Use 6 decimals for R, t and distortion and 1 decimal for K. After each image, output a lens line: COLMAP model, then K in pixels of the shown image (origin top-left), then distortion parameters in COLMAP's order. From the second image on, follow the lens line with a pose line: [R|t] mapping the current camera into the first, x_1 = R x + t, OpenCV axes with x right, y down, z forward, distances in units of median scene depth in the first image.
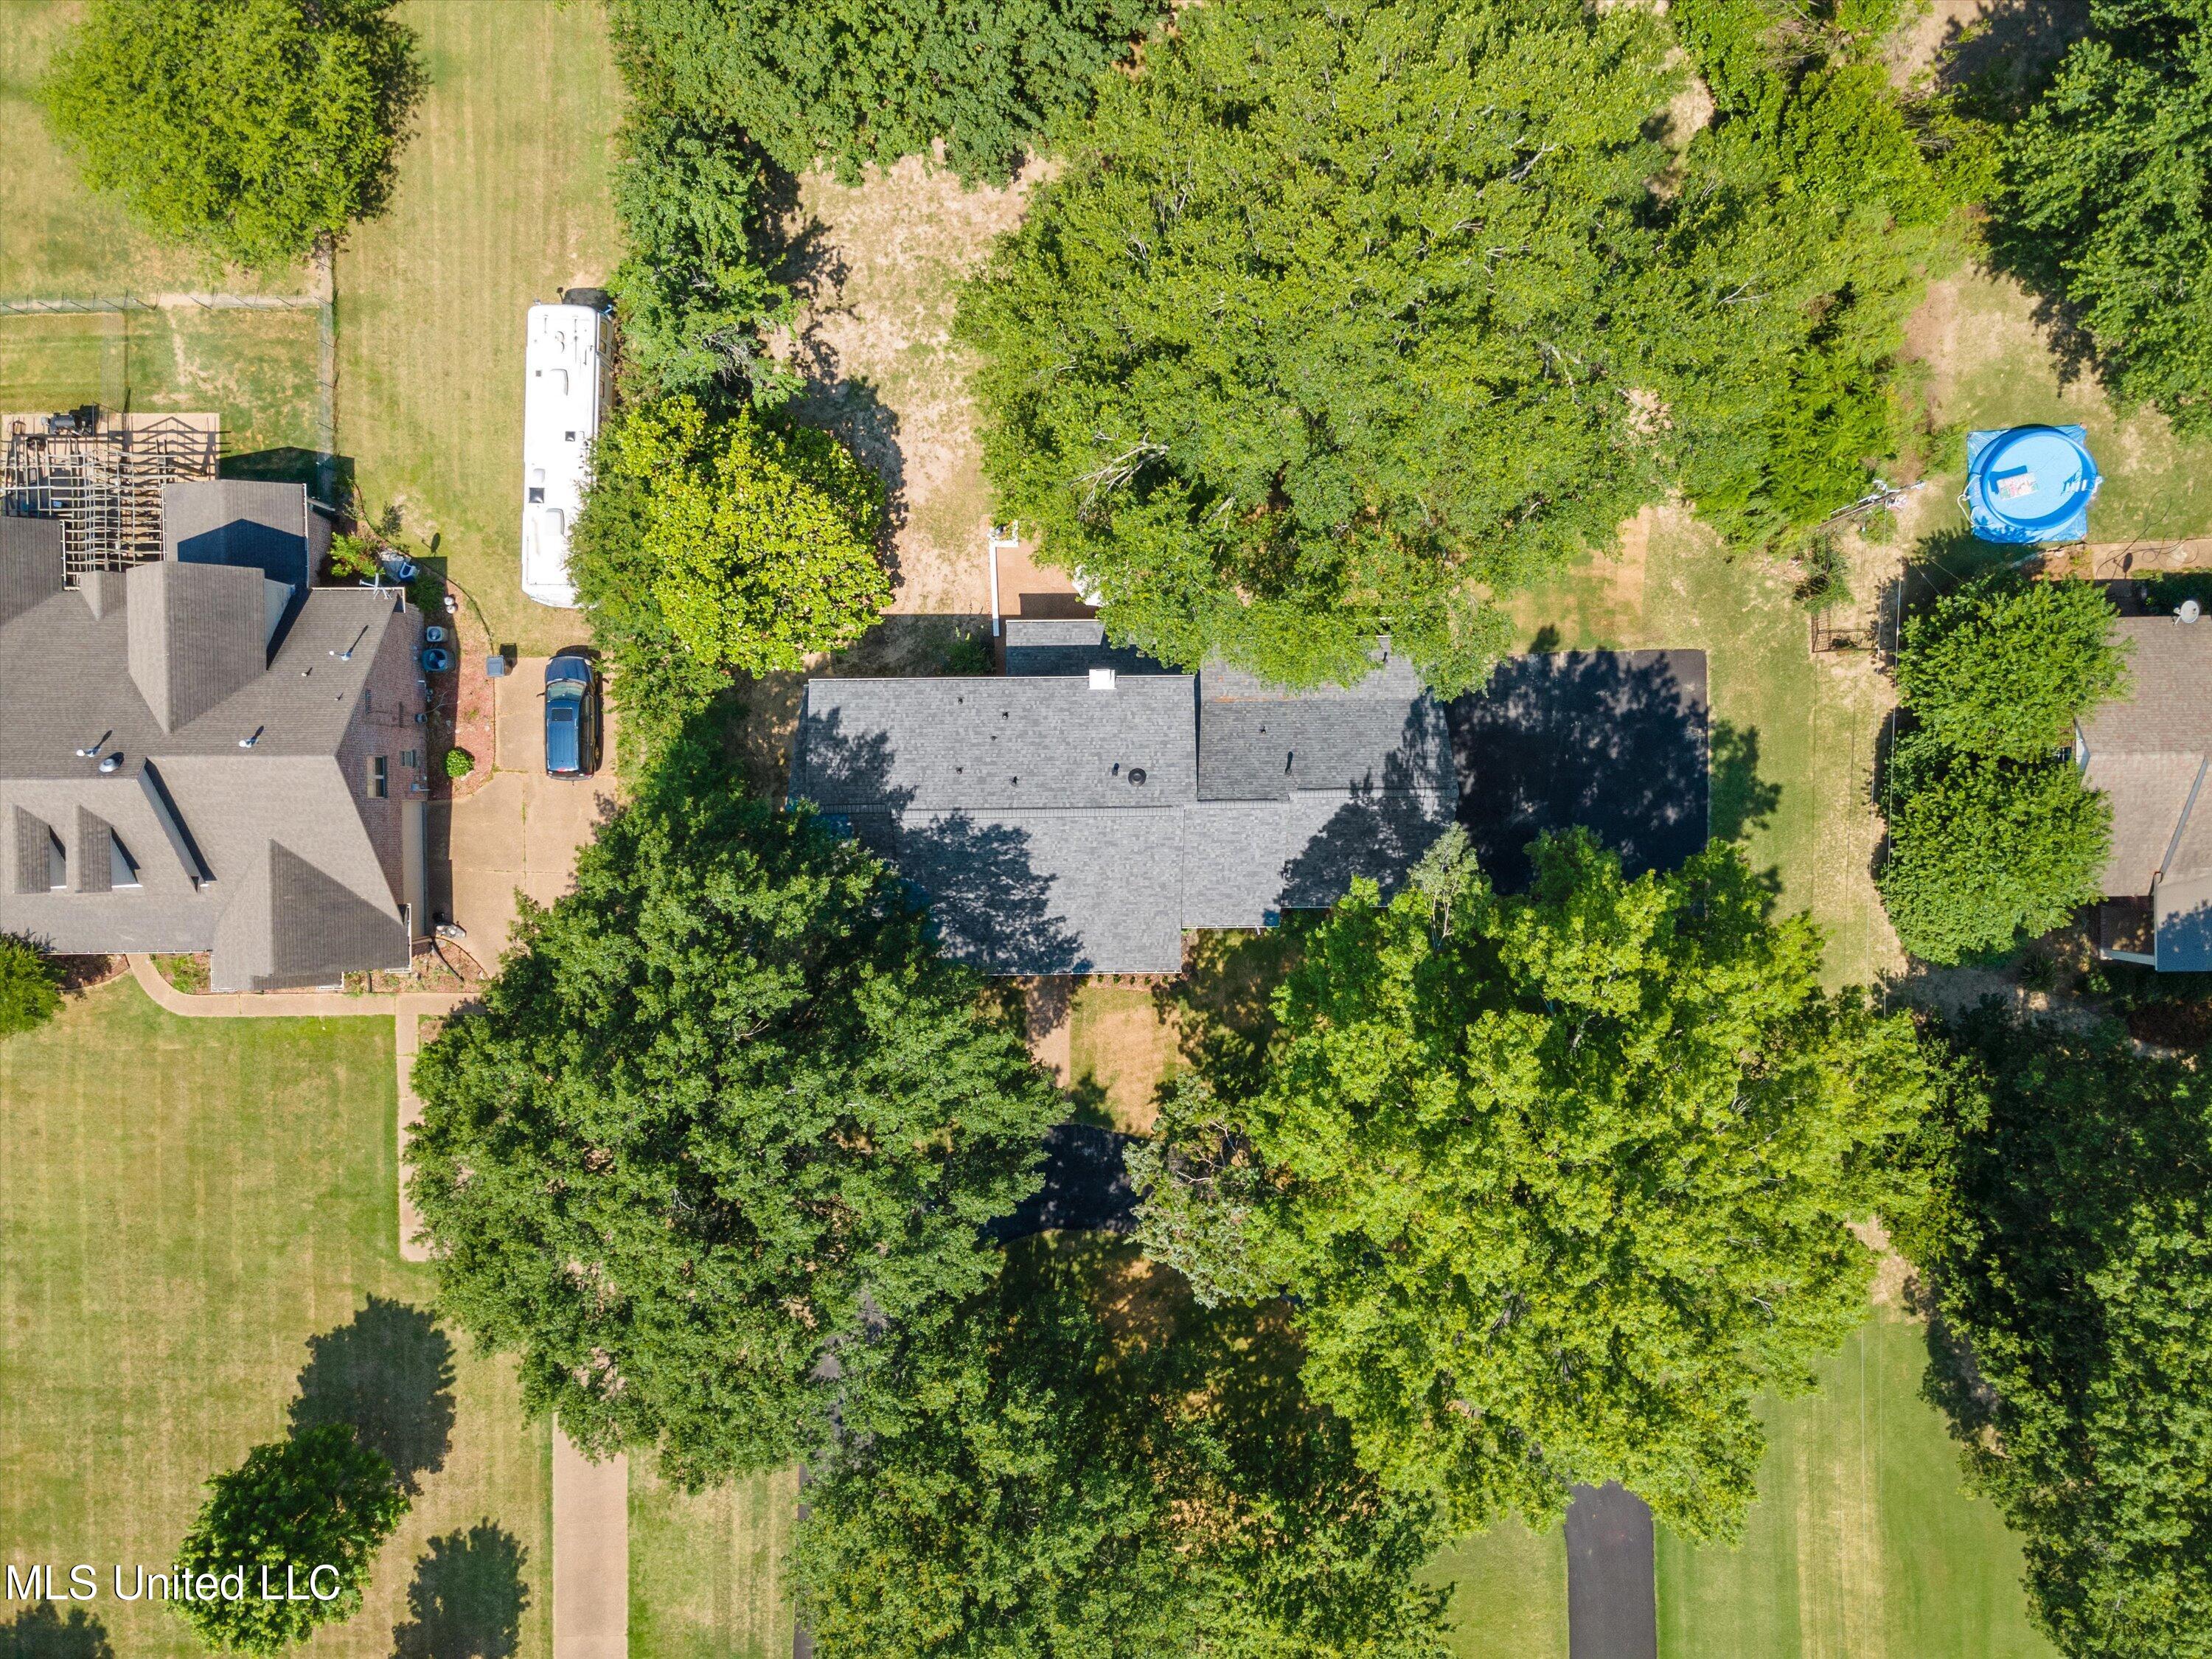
lens RADIAL K [[1597.2, 0, 1114.5], [0, 1597.2, 829.5], [0, 0, 1]] dist [0.037277, 0.015542]
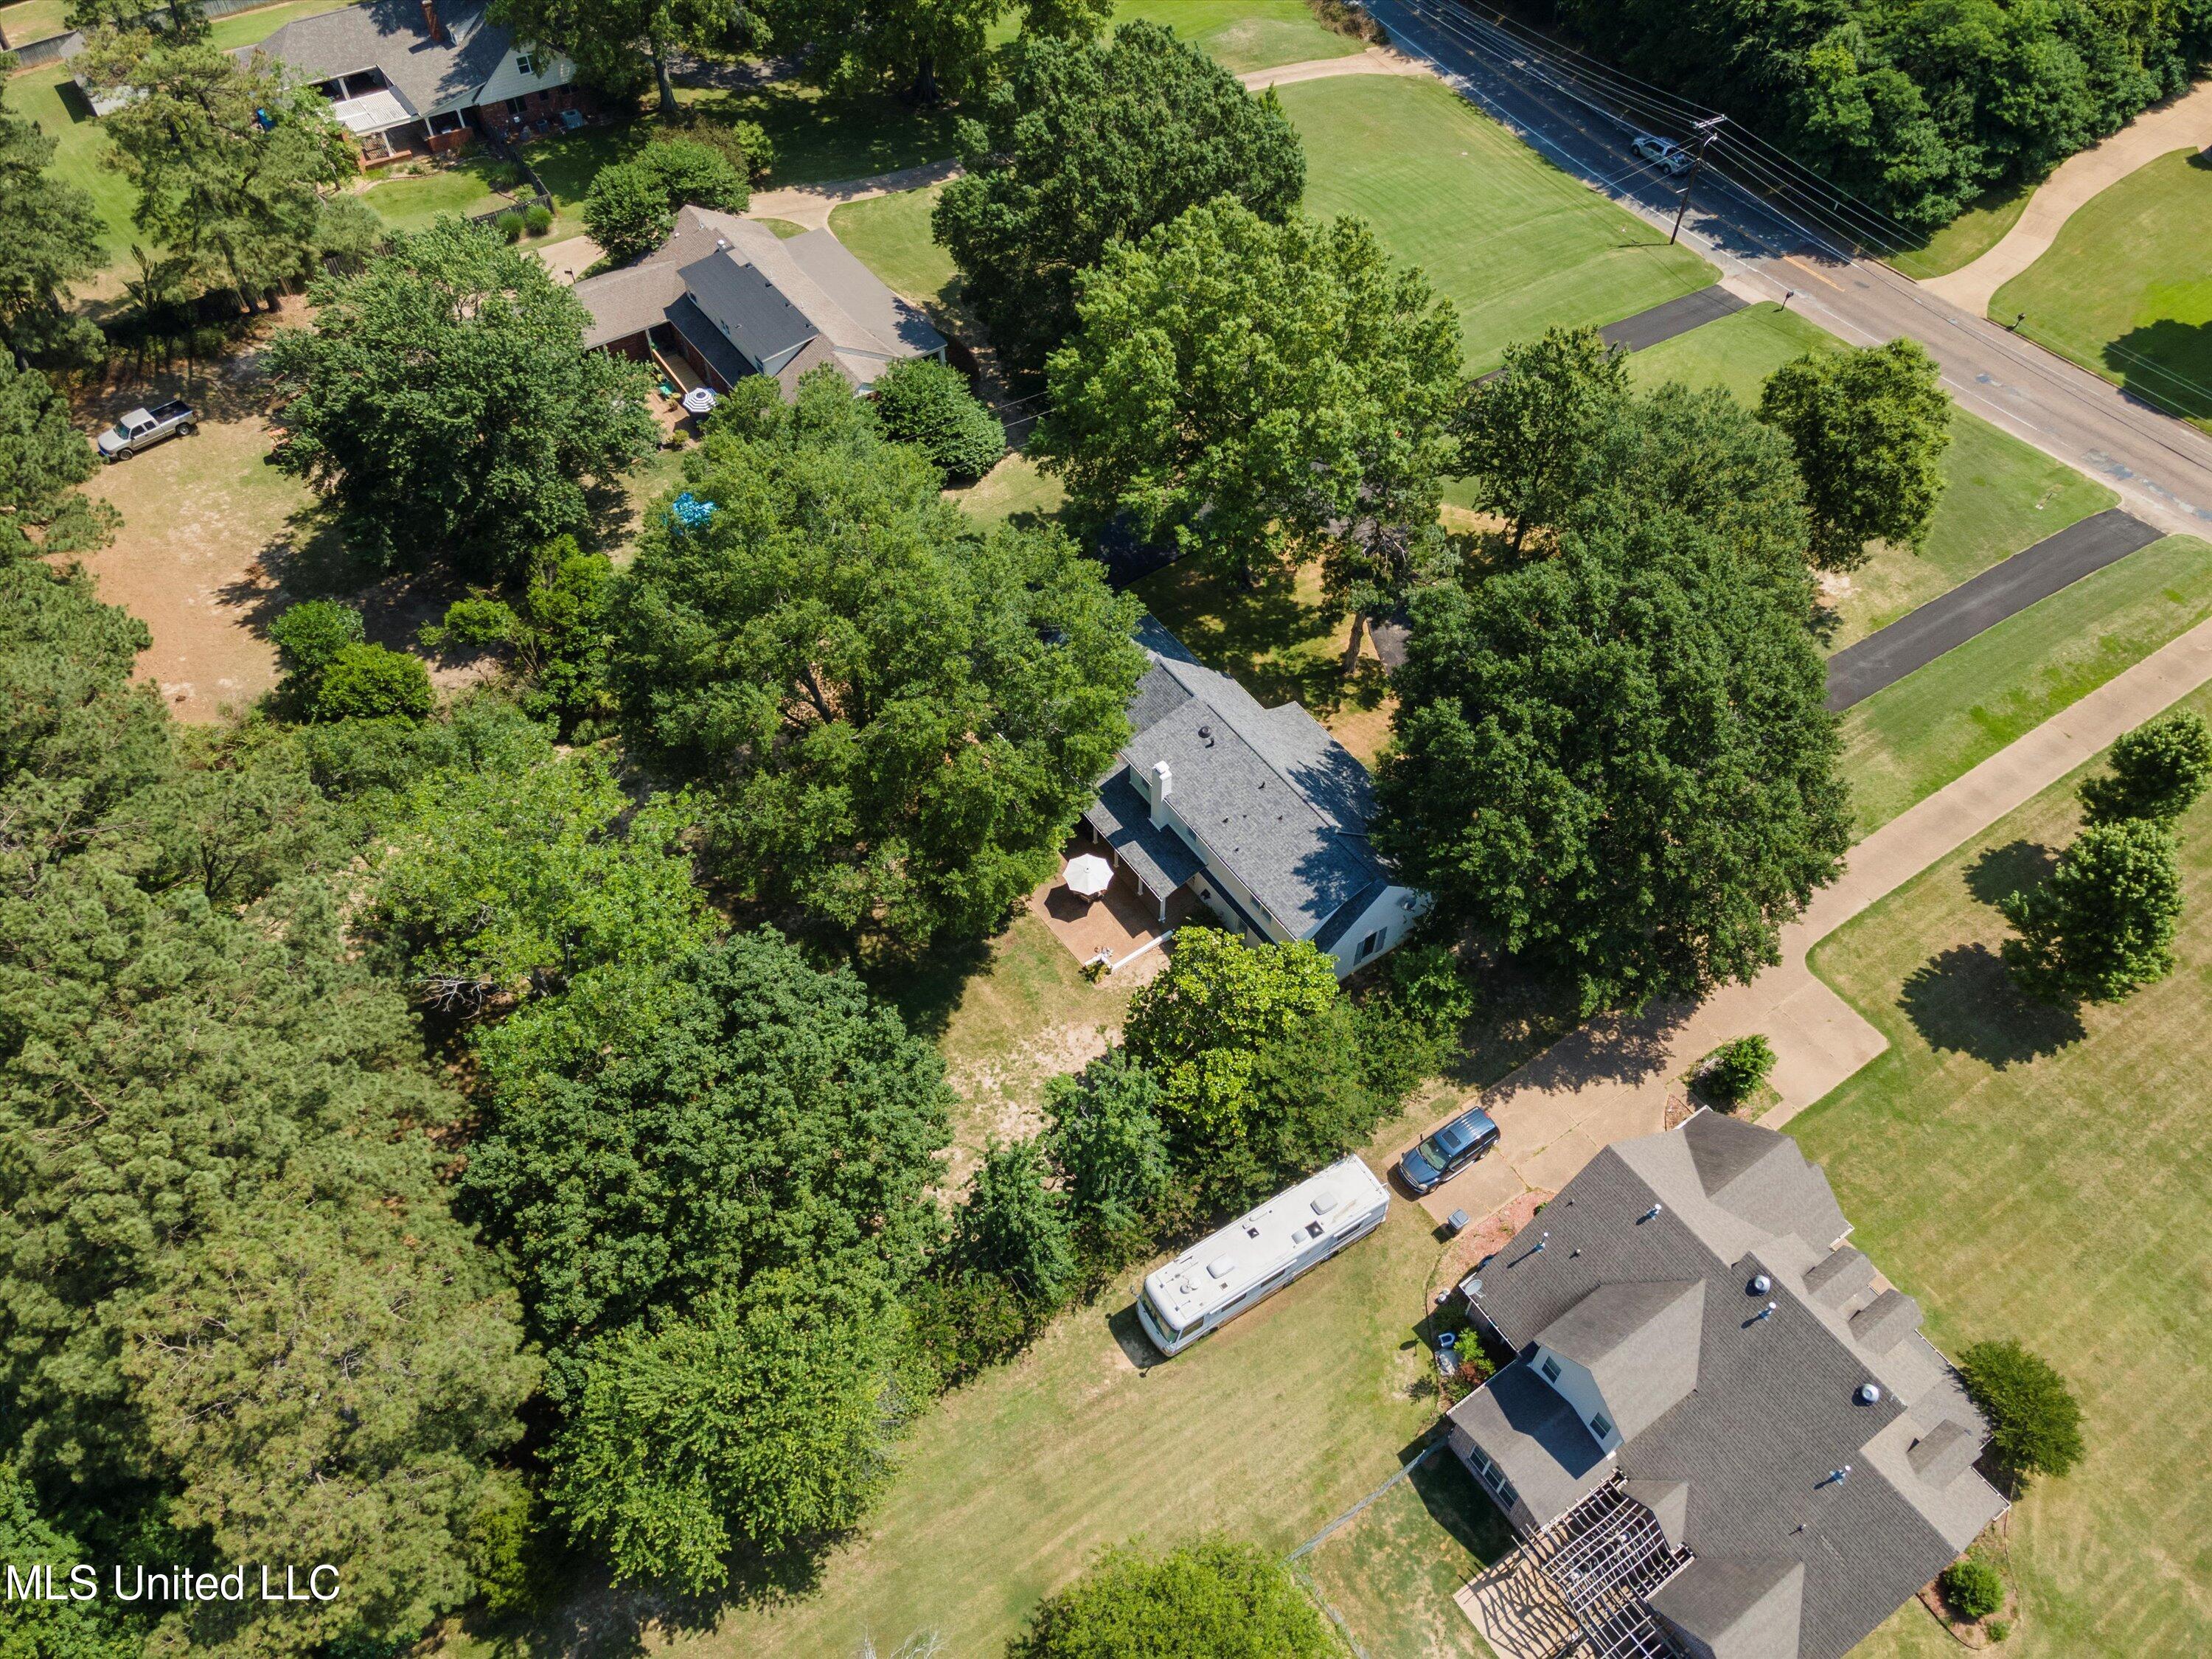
lens RADIAL K [[1597.2, 0, 1124.6], [0, 1597.2, 828.1], [0, 0, 1]] dist [0.037277, 0.015542]
pose [[-0.562919, -0.649208, 0.511518, -0.636906], [0.826510, -0.443533, 0.346642, -0.545864], [0.001833, 0.617906, 0.786250, -0.026179]]
